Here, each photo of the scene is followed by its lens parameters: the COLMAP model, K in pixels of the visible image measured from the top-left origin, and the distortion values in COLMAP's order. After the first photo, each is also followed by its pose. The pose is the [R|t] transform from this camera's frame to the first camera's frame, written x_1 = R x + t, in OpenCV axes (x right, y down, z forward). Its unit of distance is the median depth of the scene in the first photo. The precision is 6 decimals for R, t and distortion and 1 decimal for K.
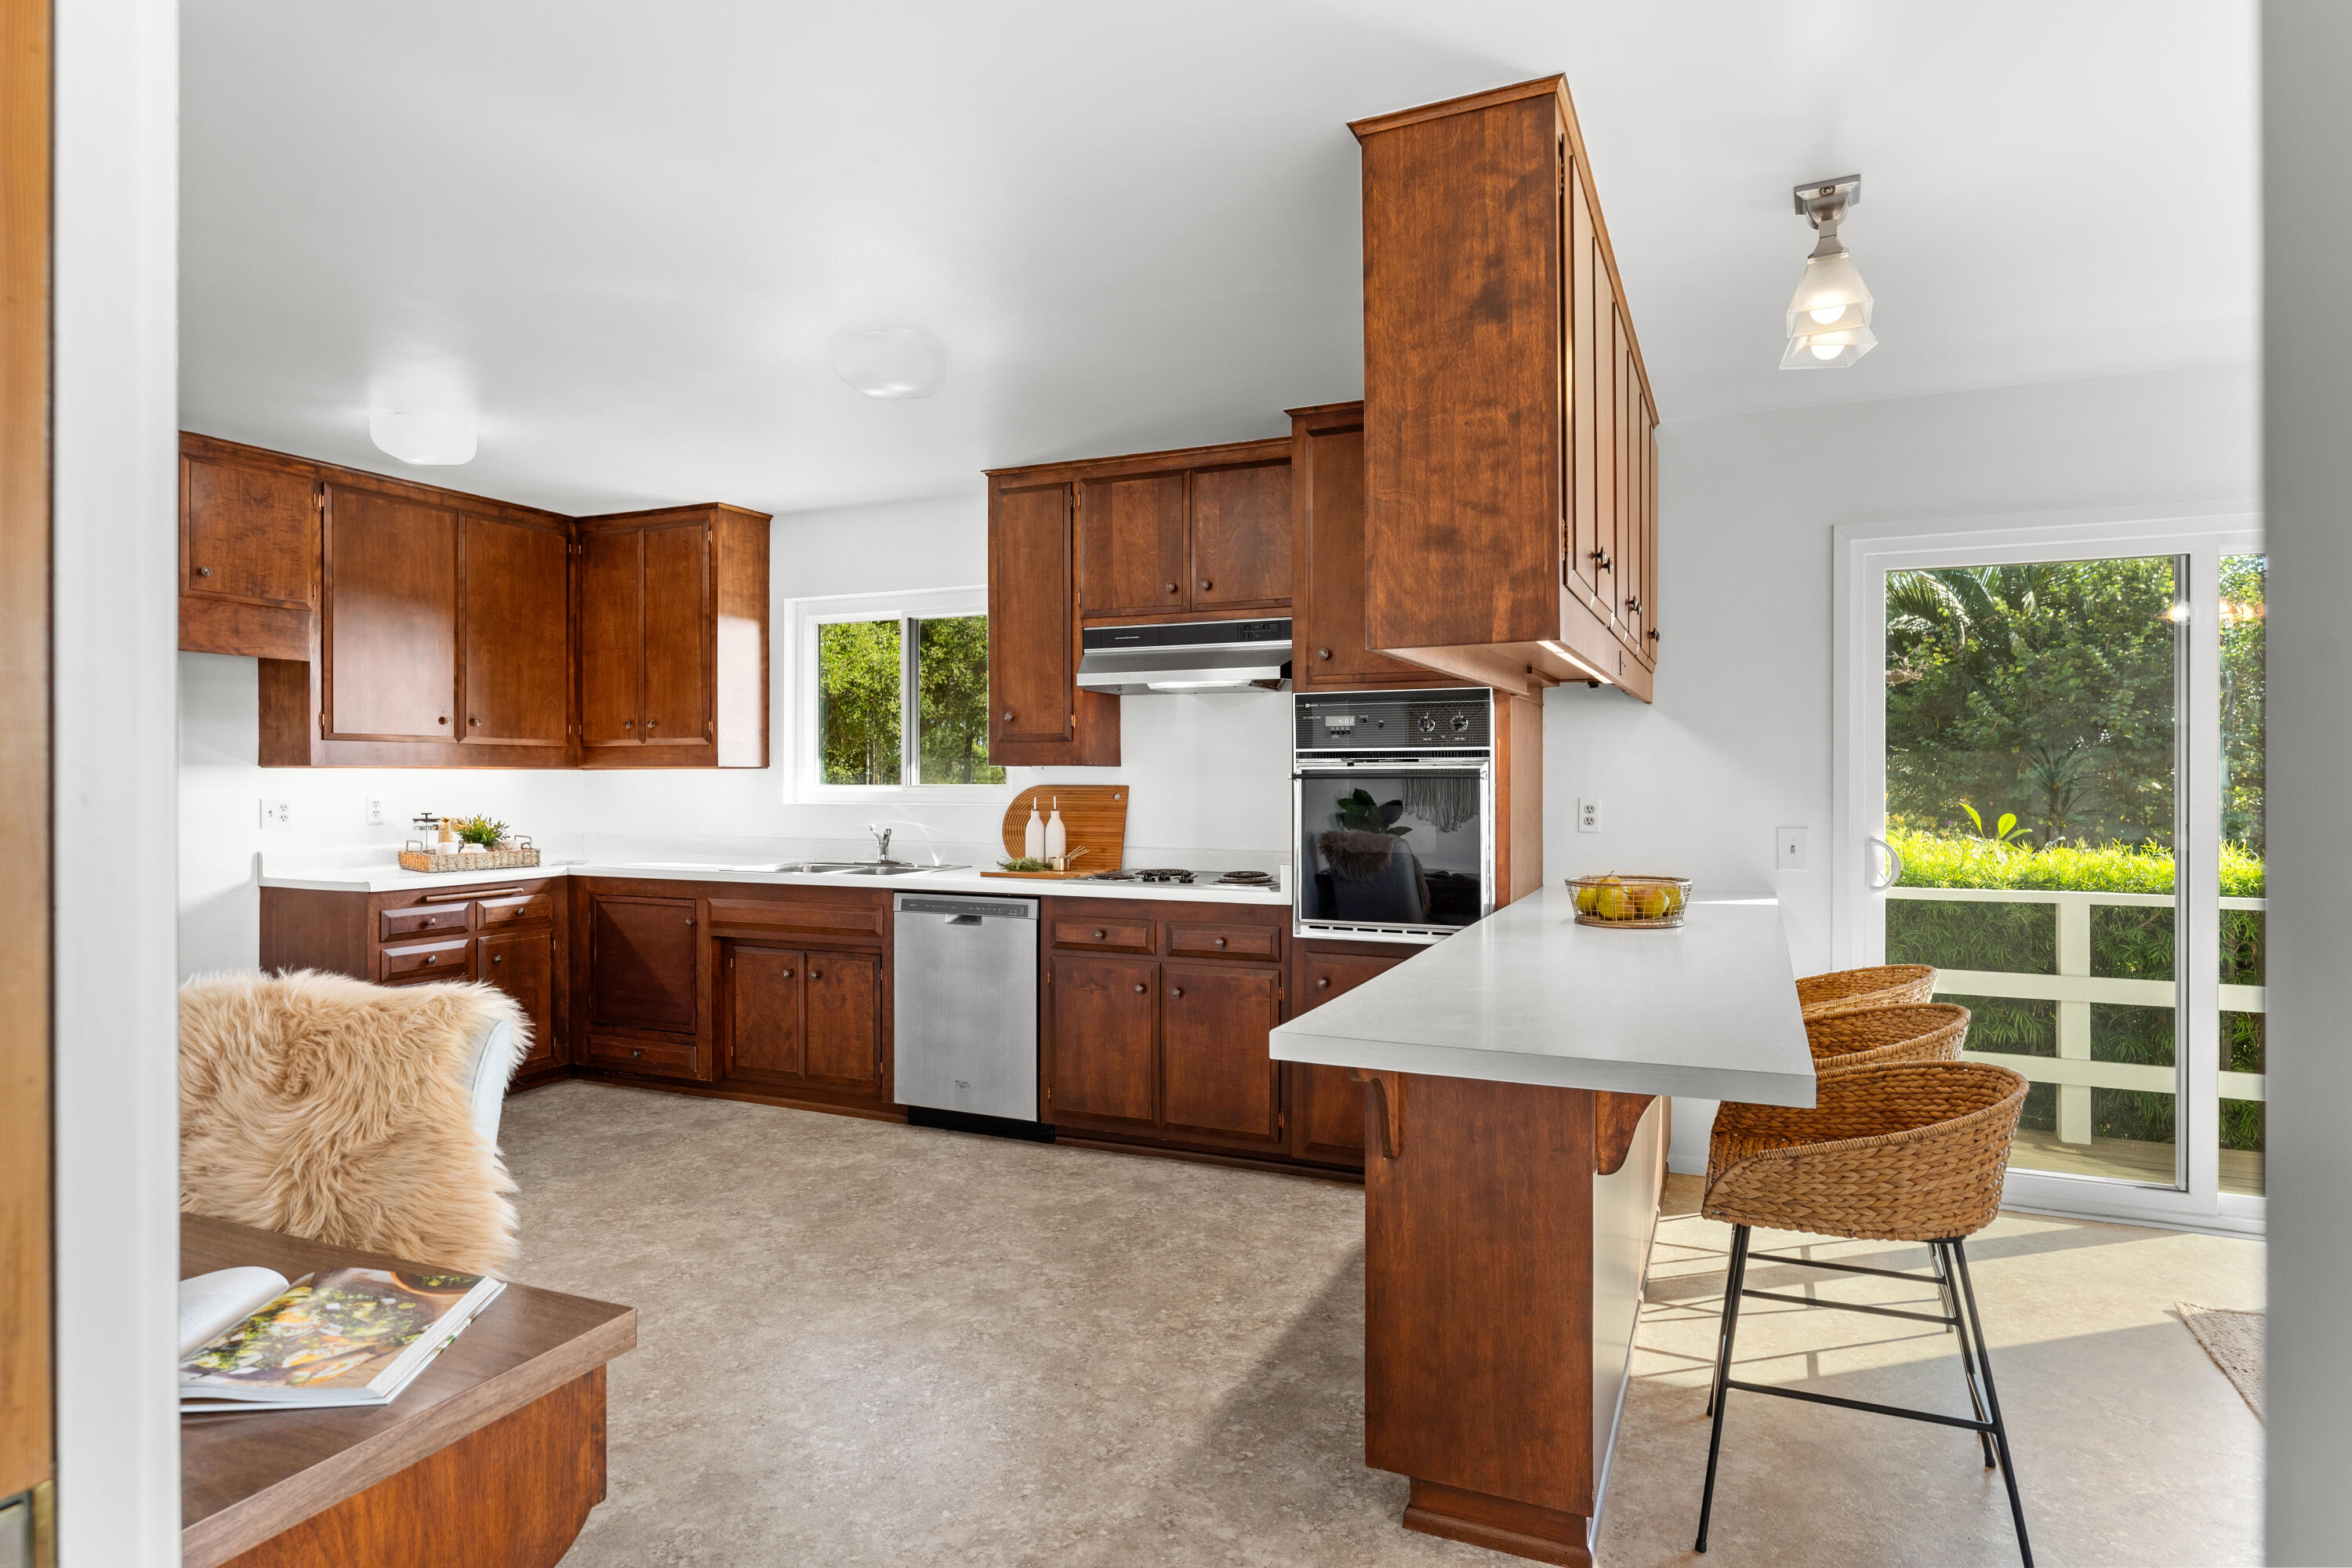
lens RADIAL K [[1317.7, 0, 1178.3], [0, 1317.7, 766.1], [0, 0, 1]] dist [0.001427, -0.000557]
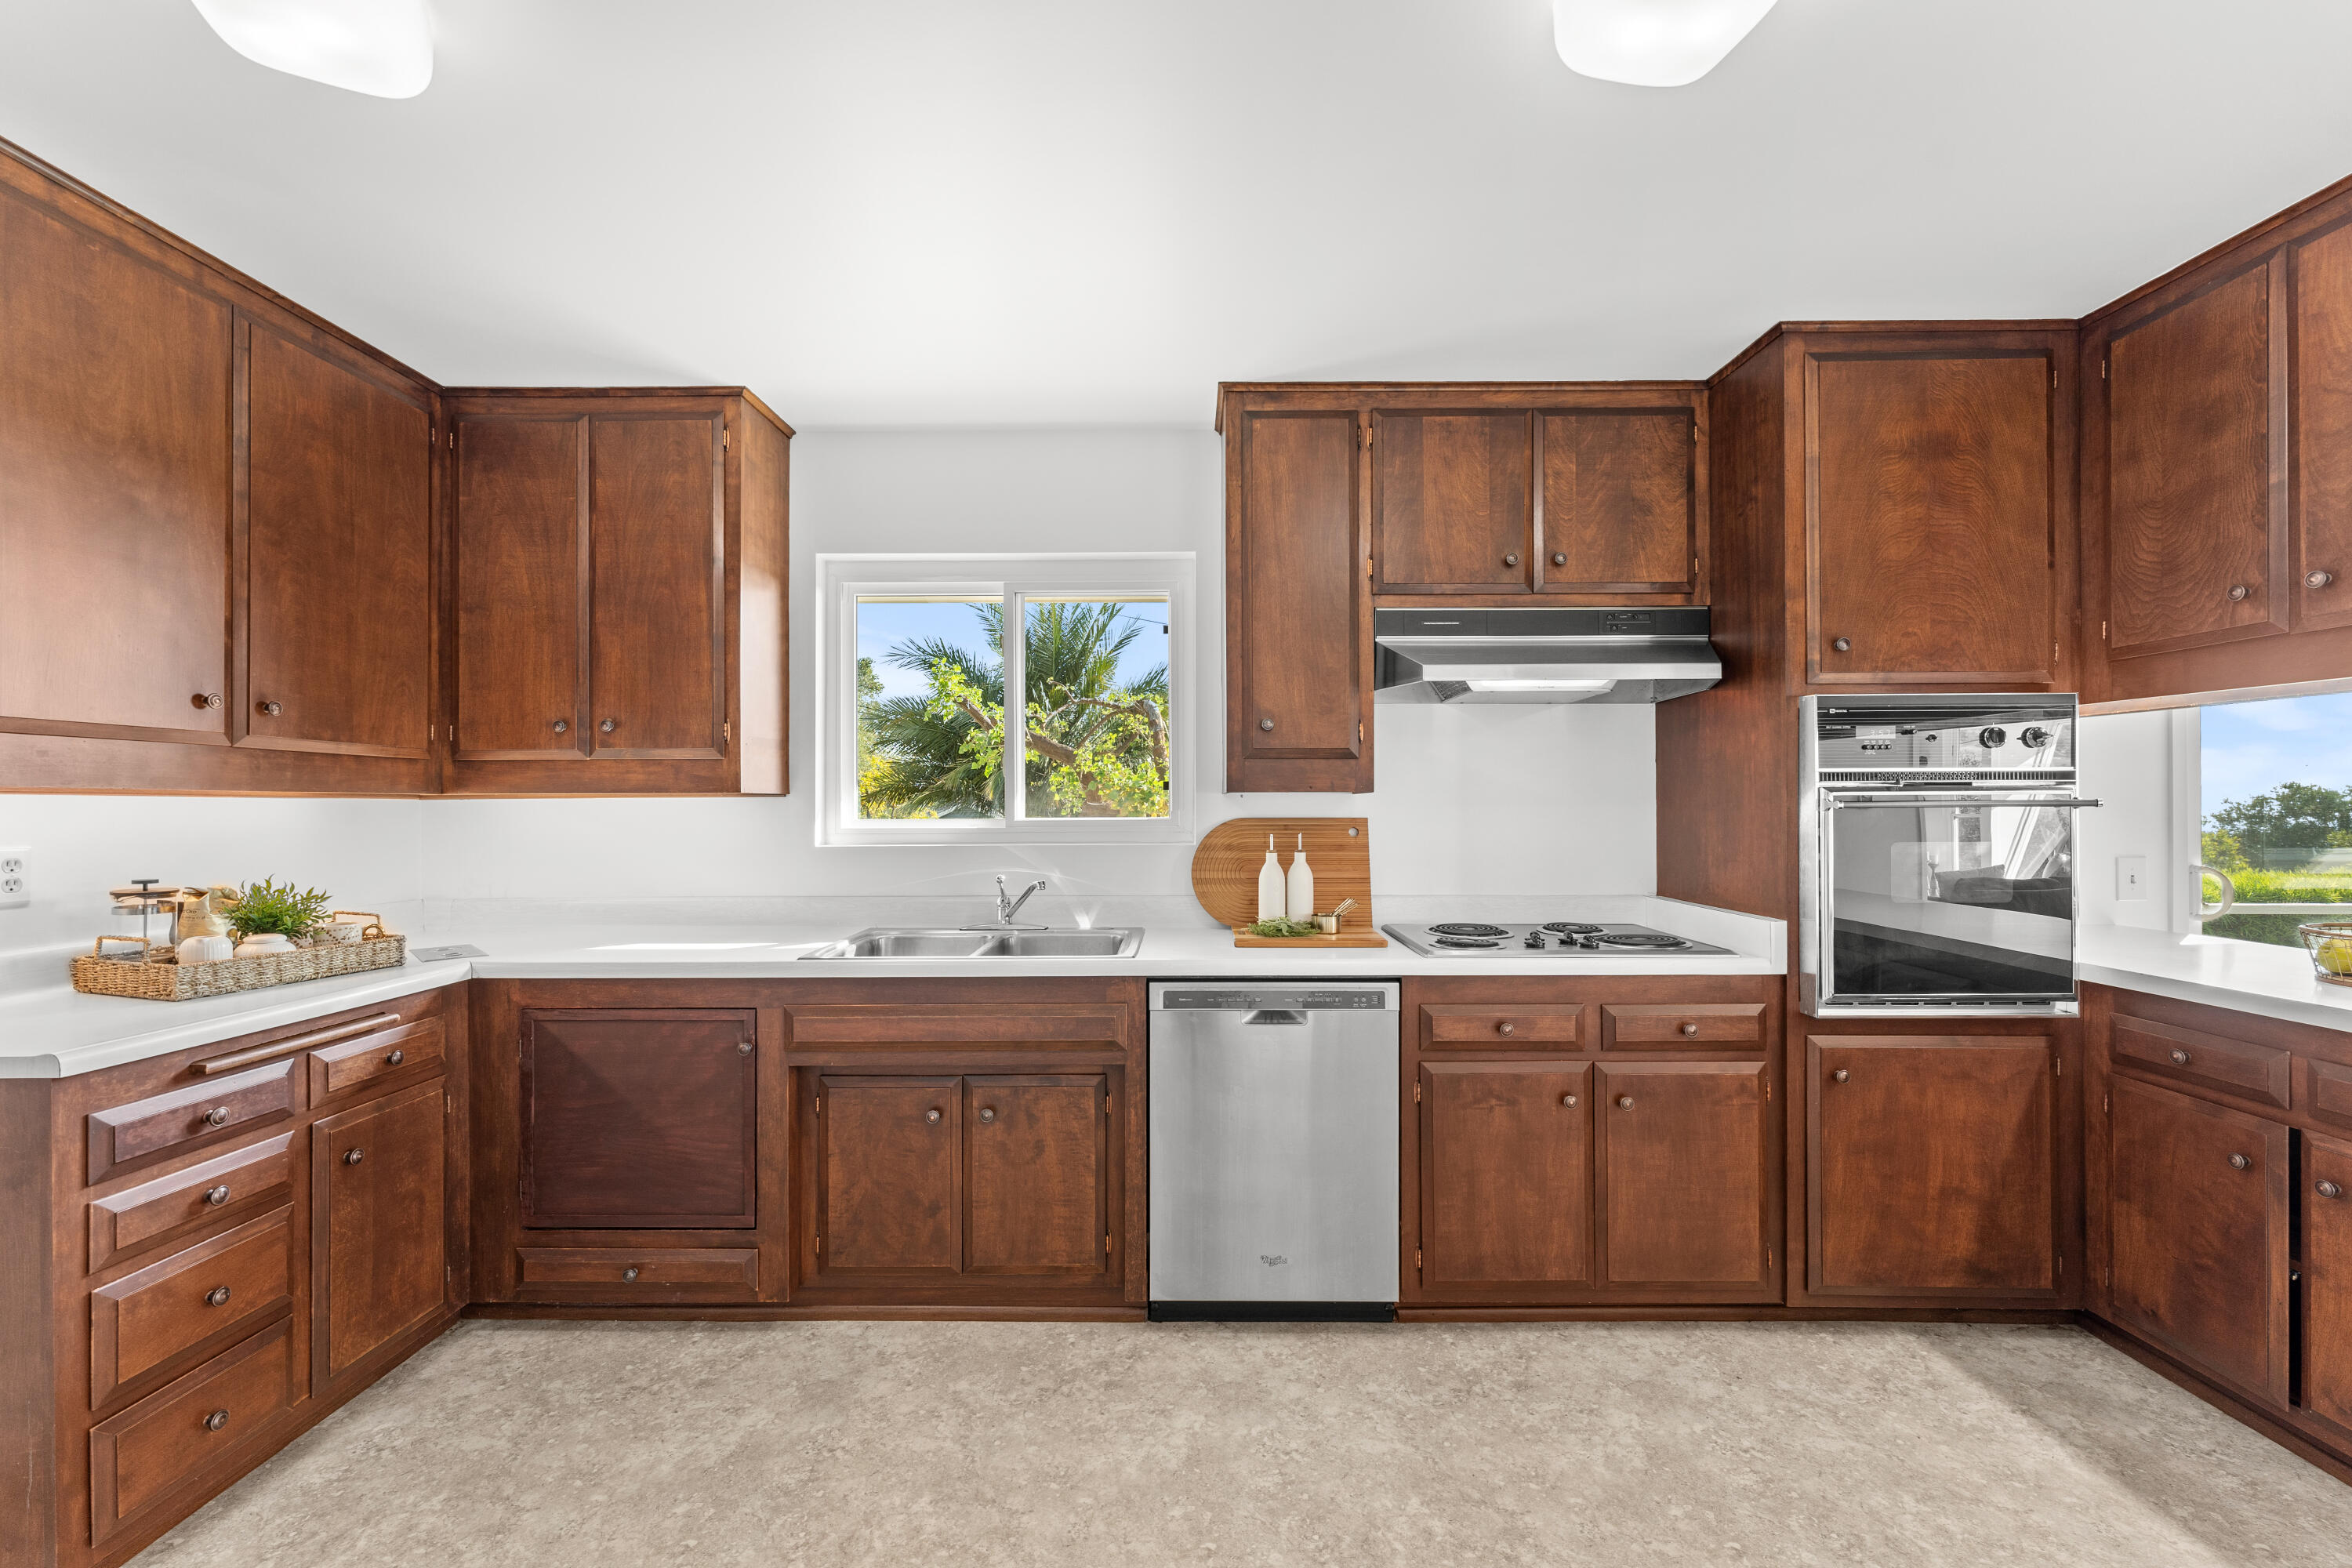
lens RADIAL K [[960.5, 0, 1181.4], [0, 960.5, 798.7], [0, 0, 1]] dist [-0.001689, 0.000228]
pose [[0.913084, 0.000760, 0.407770, -0.386661], [-0.000105, 0.999999, -0.001628, 0.004329], [-0.407770, 0.001444, 0.913083, 0.537292]]
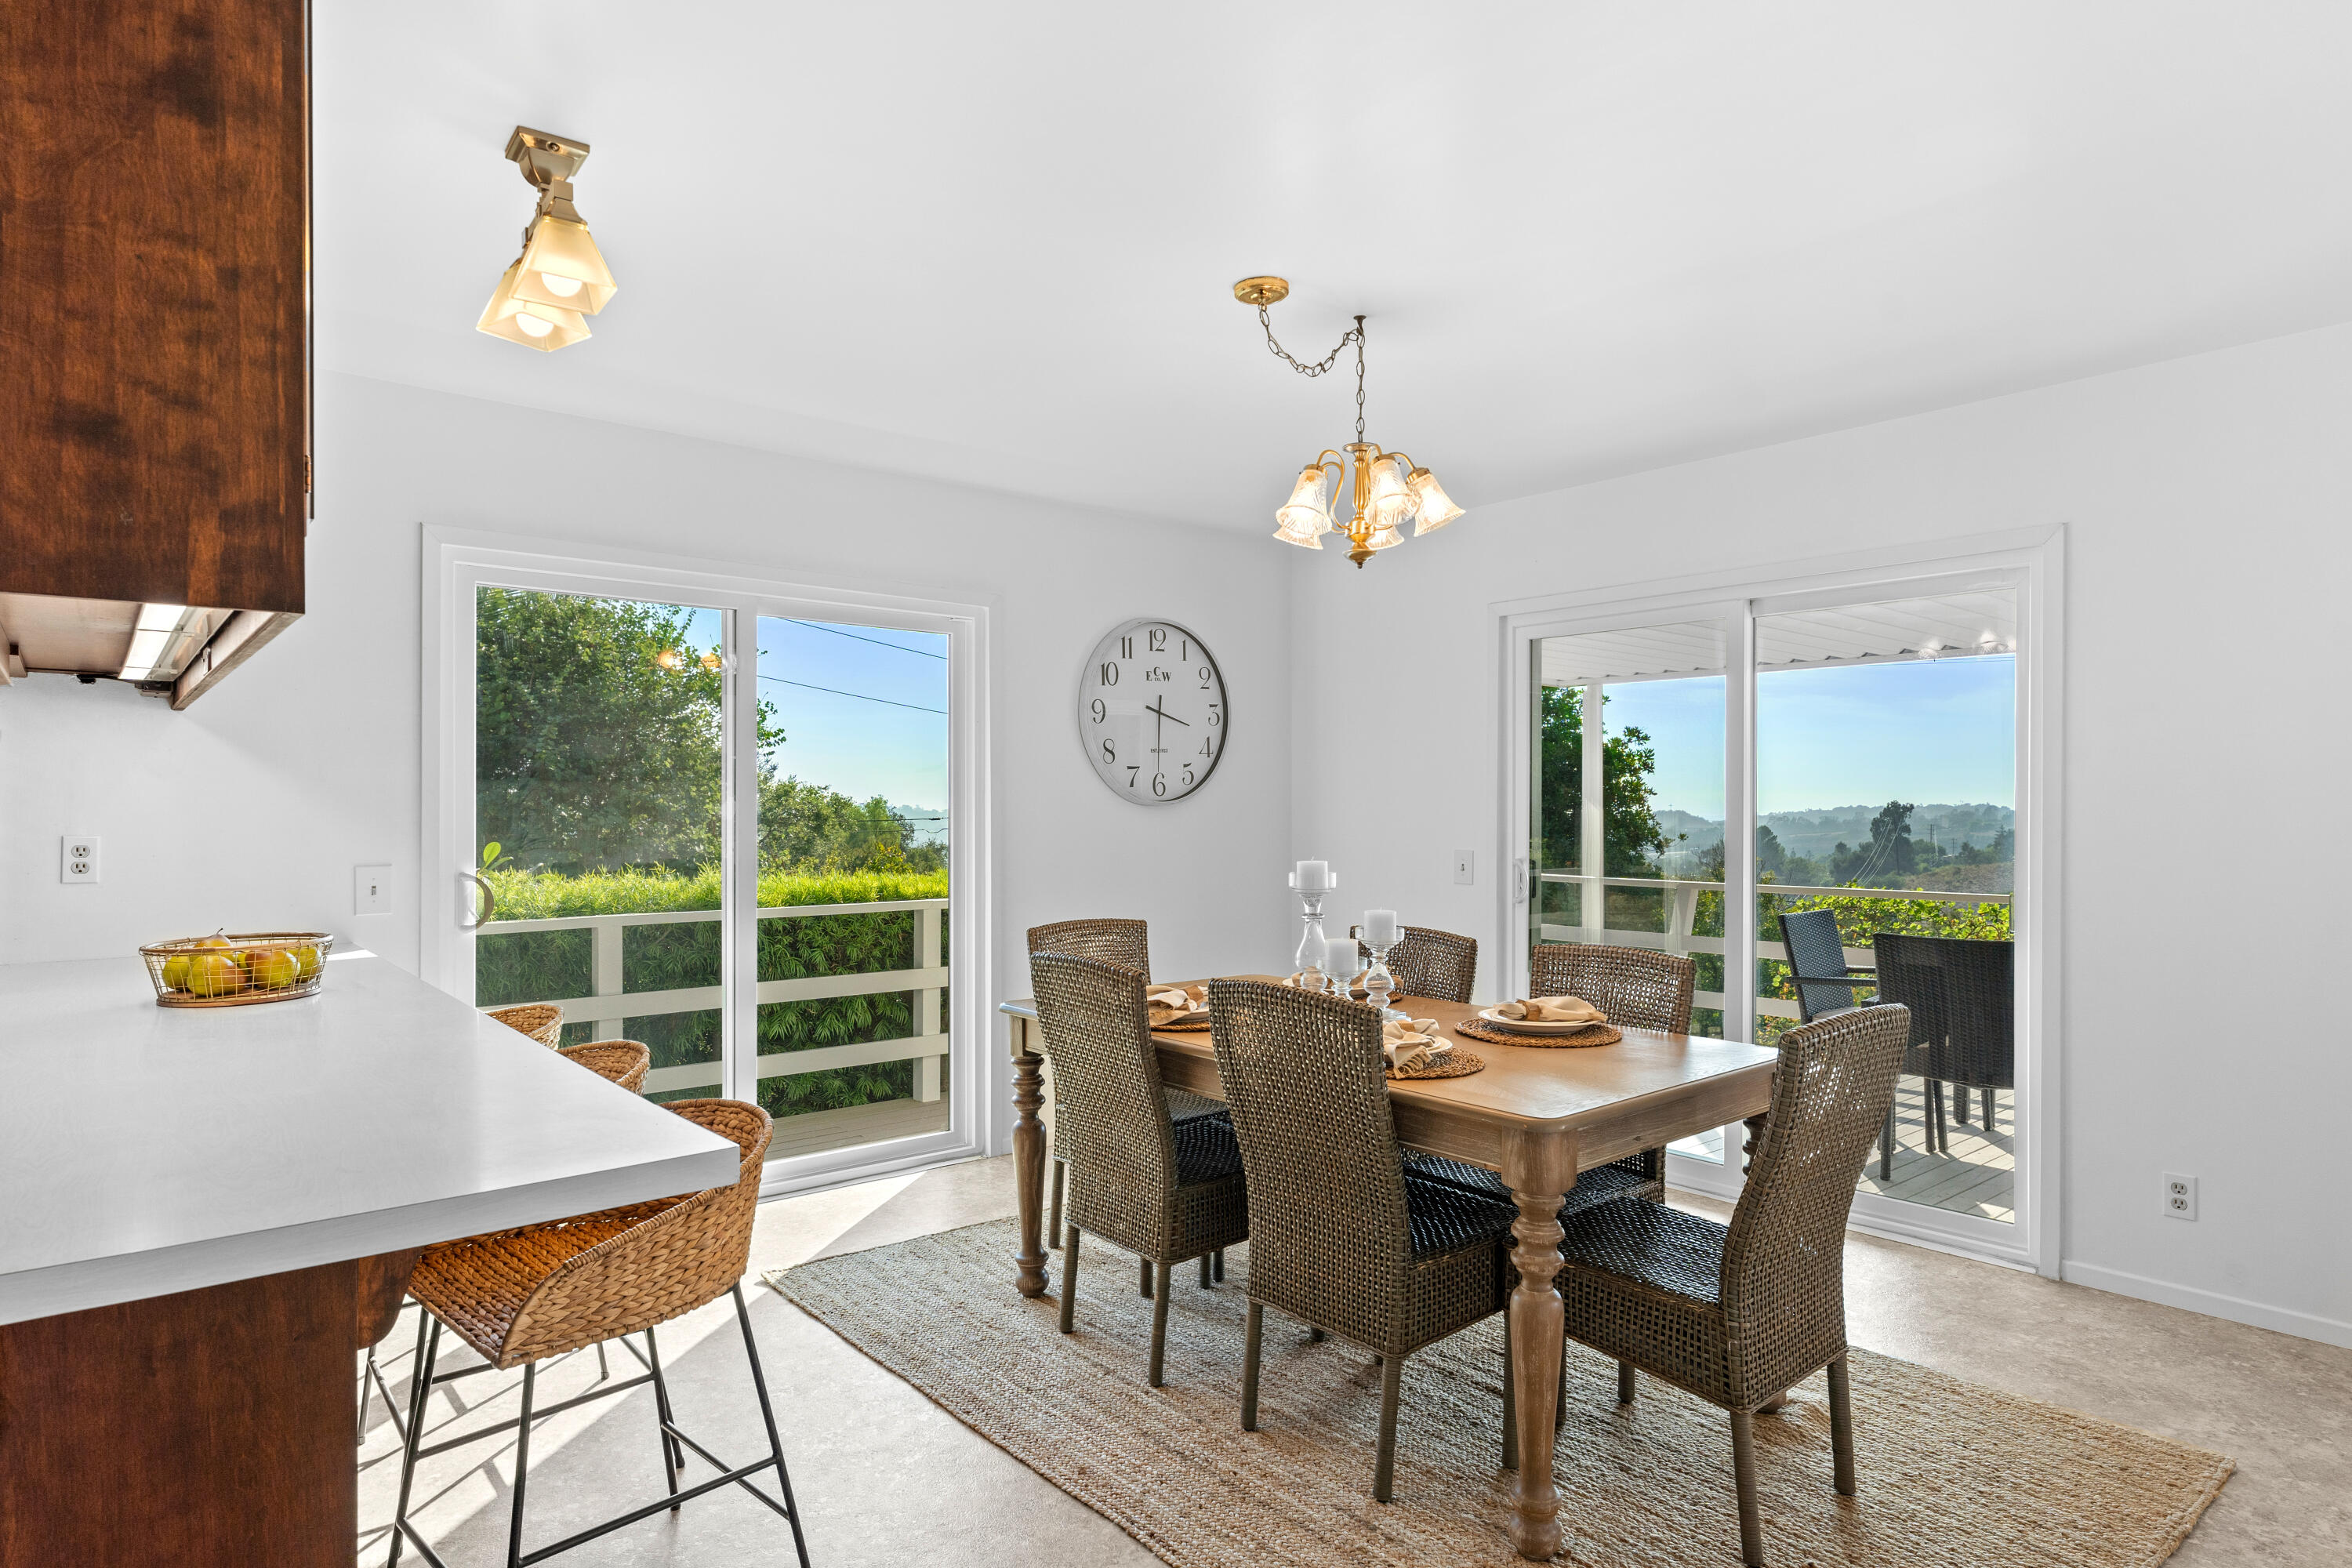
lens RADIAL K [[1317.7, 0, 1172.9], [0, 1317.7, 798.2], [0, 0, 1]] dist [0.001427, -0.000557]
pose [[0.434920, 0.003942, 0.900461, -0.121961], [-0.006317, 0.999979, -0.001327, 0.001162], [-0.900447, -0.005111, 0.434936, 0.231055]]
